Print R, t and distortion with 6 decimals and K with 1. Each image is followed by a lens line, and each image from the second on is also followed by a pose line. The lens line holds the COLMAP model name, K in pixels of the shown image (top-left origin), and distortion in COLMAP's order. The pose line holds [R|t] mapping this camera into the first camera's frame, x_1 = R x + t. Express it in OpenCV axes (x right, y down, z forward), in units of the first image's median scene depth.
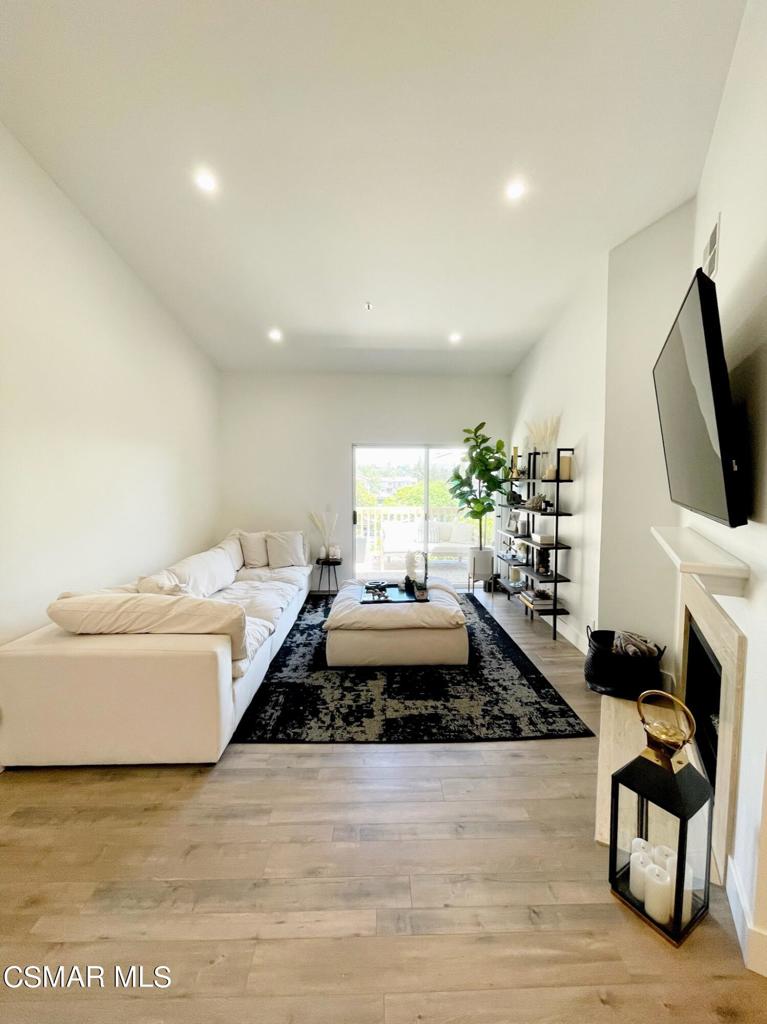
lens RADIAL K [[410.4, 0, 382.9], [0, 410.4, 508.5], [0, 0, 1]] dist [-0.003470, 0.000144]
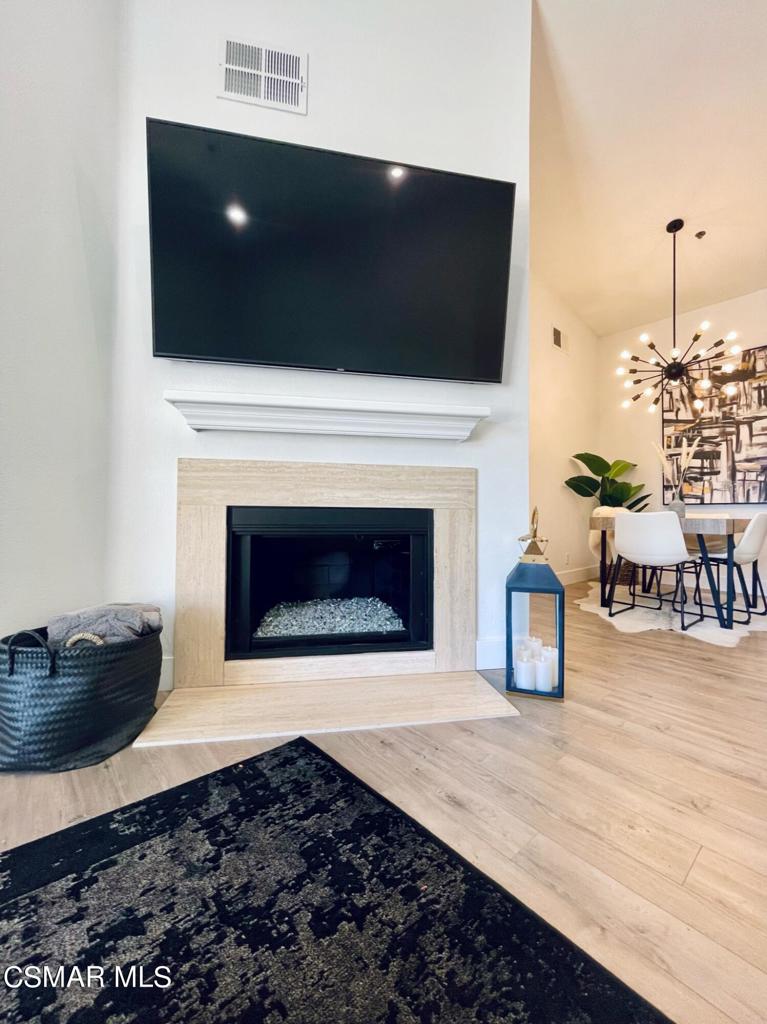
lens RADIAL K [[413.1, 0, 381.2], [0, 413.1, 506.5], [0, 0, 1]] dist [0.000745, 0.000311]
pose [[-0.630474, 0.011844, 0.776120, 0.005287], [0.050881, 0.998364, 0.026097, 0.200005], [-0.774541, 0.055944, -0.630045, 1.095069]]
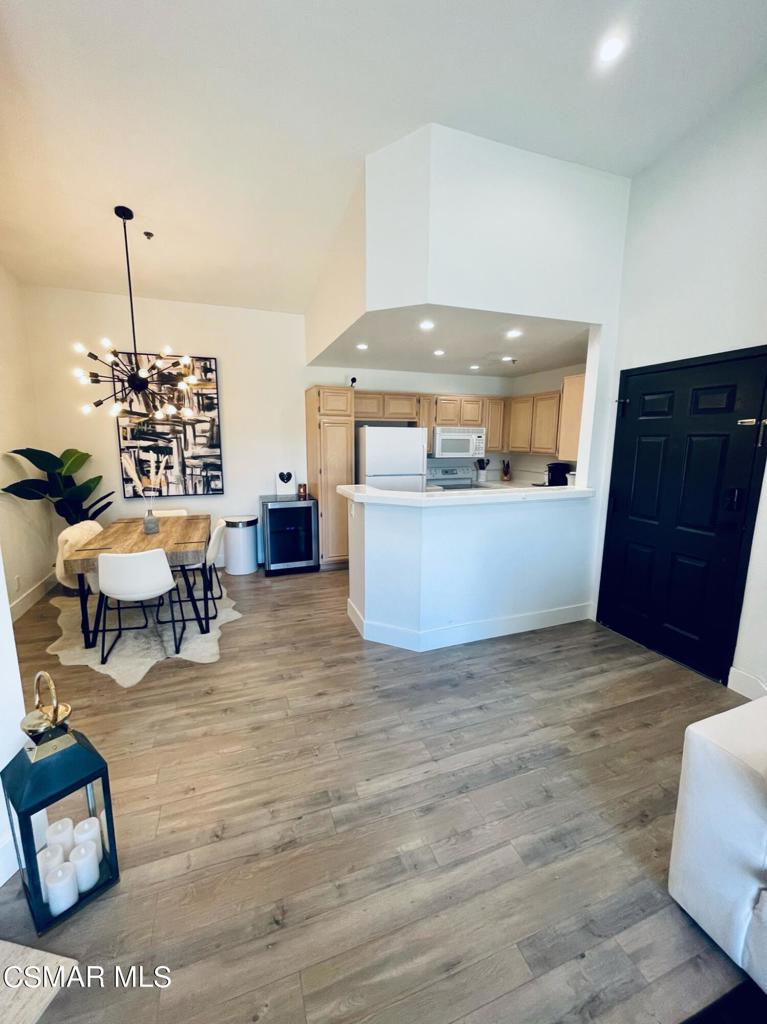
lens RADIAL K [[415.5, 0, 382.6], [0, 415.5, 506.1], [0, 0, 1]] dist [-0.003618, 0.000462]
pose [[-0.946727, 0.050527, -0.318050, 0.135208], [-0.025806, 0.972537, 0.231315, -0.066348], [0.321003, 0.227199, -0.919422, 1.005815]]
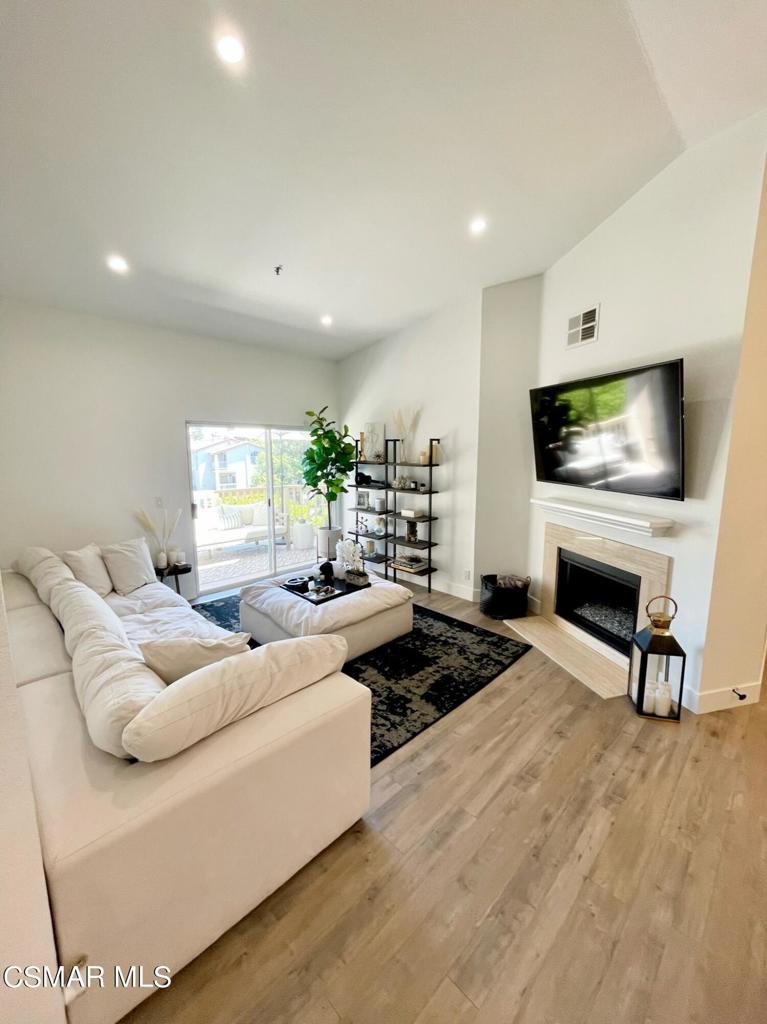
lens RADIAL K [[410.4, 0, 382.9], [0, 410.4, 508.5], [0, 0, 1]] dist [-0.003470, 0.000144]
pose [[0.726734, -0.100236, 0.679566, -0.706053], [0.050389, 0.994410, 0.092788, -0.081527], [-0.685068, -0.033189, 0.727722, 0.277938]]
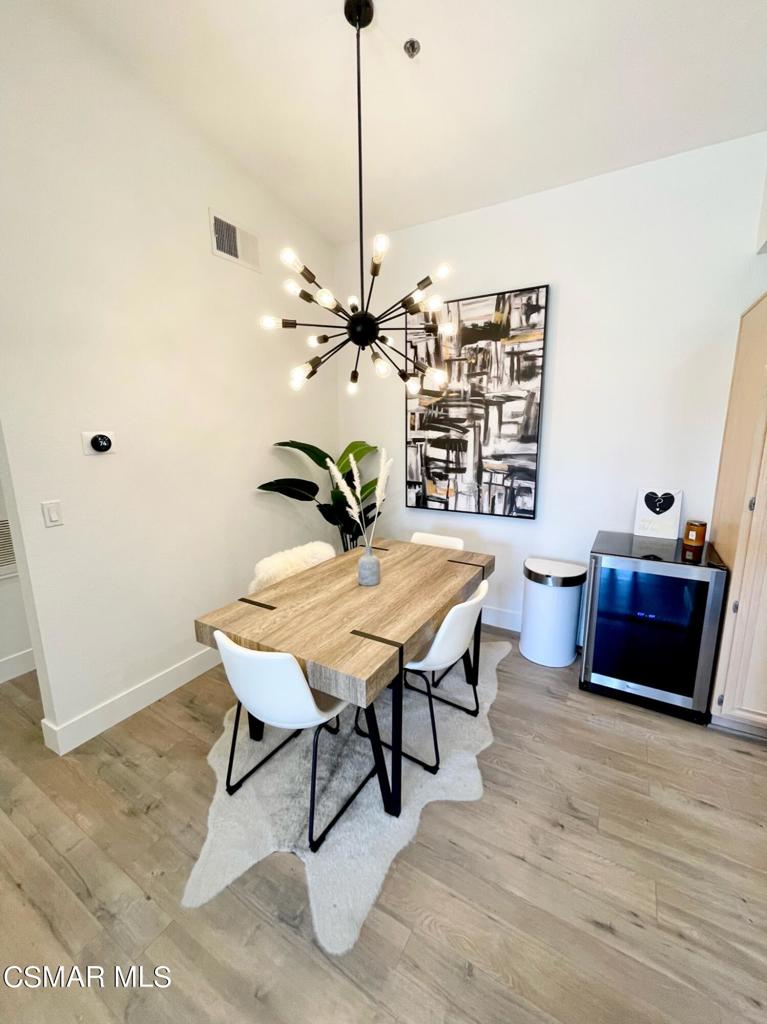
lens RADIAL K [[415.5, 0, 382.6], [0, 415.5, 506.1], [0, 0, 1]] dist [-0.003618, 0.000462]
pose [[-0.848621, -0.087913, 0.521645, -0.002023], [0.049994, 0.968353, 0.244528, -0.004049], [-0.526634, 0.233590, -0.817369, 0.249796]]
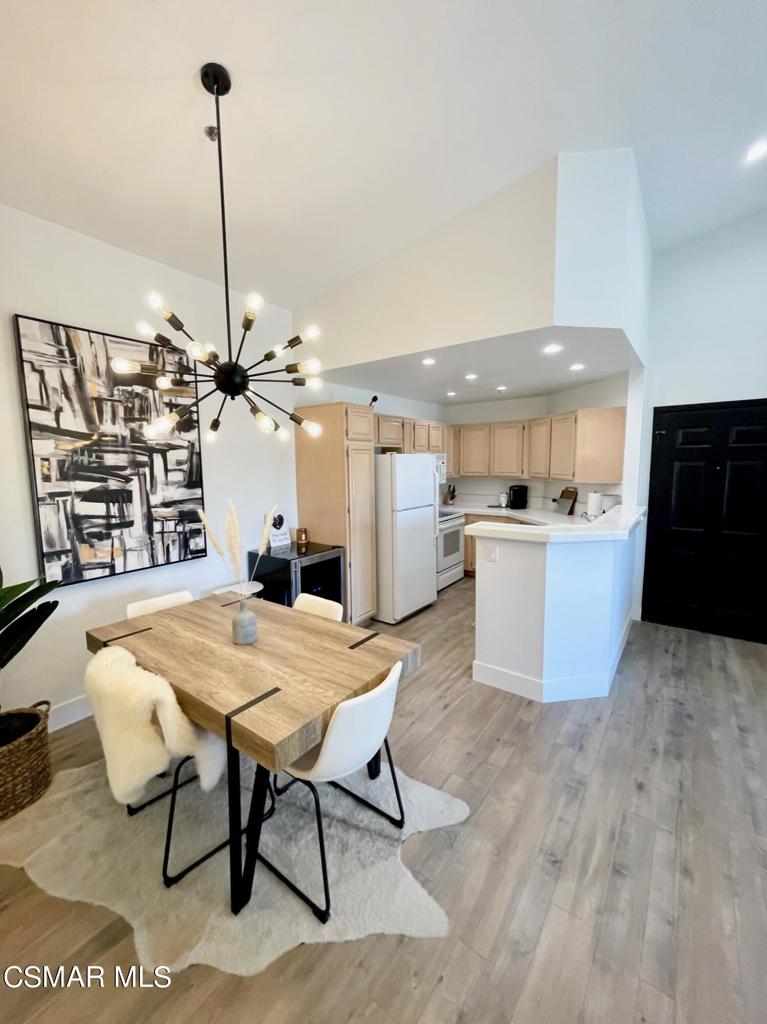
lens RADIAL K [[415.5, 0, 382.6], [0, 415.5, 506.1], [0, 0, 1]] dist [-0.003618, 0.000462]
pose [[-0.613626, 0.096298, -0.783703, 0.775783], [-0.043583, 0.986892, 0.155389, -0.033045], [0.788393, 0.129506, -0.601385, 0.260209]]
